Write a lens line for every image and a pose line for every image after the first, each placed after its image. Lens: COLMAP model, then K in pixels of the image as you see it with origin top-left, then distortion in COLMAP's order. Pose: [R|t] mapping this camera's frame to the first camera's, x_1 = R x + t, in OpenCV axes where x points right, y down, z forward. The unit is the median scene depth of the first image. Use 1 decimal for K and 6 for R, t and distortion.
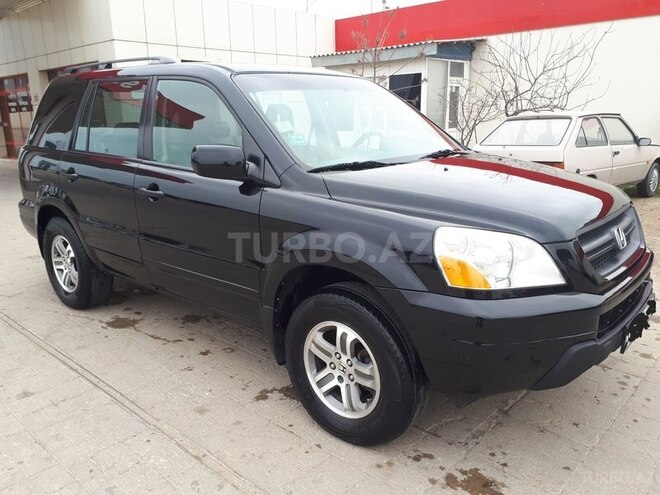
lens RADIAL K [[530.0, 0, 331.9], [0, 530.0, 251.6], [0, 0, 1]] dist [0.046513, -0.064018]
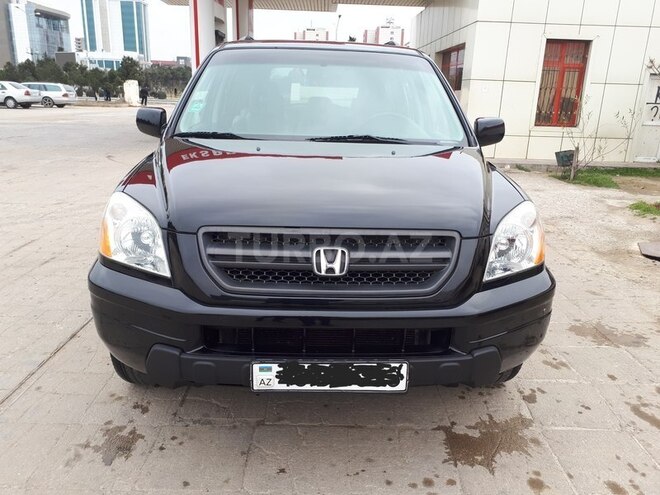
lens RADIAL K [[534.3, 0, 330.0], [0, 534.3, 247.5], [0, 0, 1]] dist [0.002588, 0.002655]
pose [[0.680211, 0.240038, -0.692600, 0.894749], [-0.224021, 0.967731, 0.115378, -0.111263], [0.697945, 0.076676, 0.712035, 0.389024]]
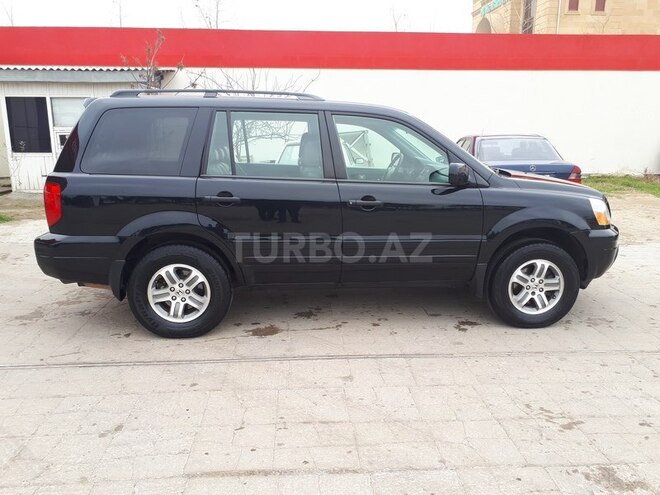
lens RADIAL K [[518.8, 0, 331.4], [0, 518.8, 258.0], [0, 0, 1]] dist [0.117431, -0.231942]
pose [[0.696922, -0.146625, 0.701998, -1.400042], [0.165267, 0.985365, 0.041740, -0.048525], [-0.697845, 0.086927, 0.710955, 0.189887]]
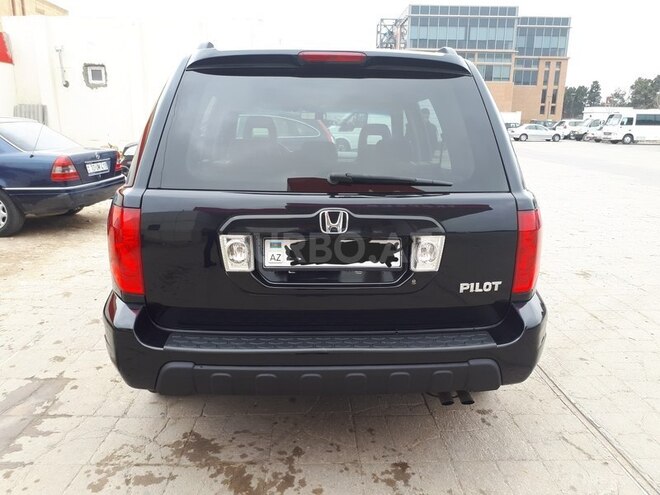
lens RADIAL K [[530.0, 0, 331.9], [0, 530.0, 251.6], [0, 0, 1]] dist [0.046513, -0.064018]
pose [[-0.691607, -0.161473, 0.703993, -1.274614], [0.179289, 0.905803, 0.383896, -0.582146], [-0.699668, 0.391723, -0.597510, 2.285923]]
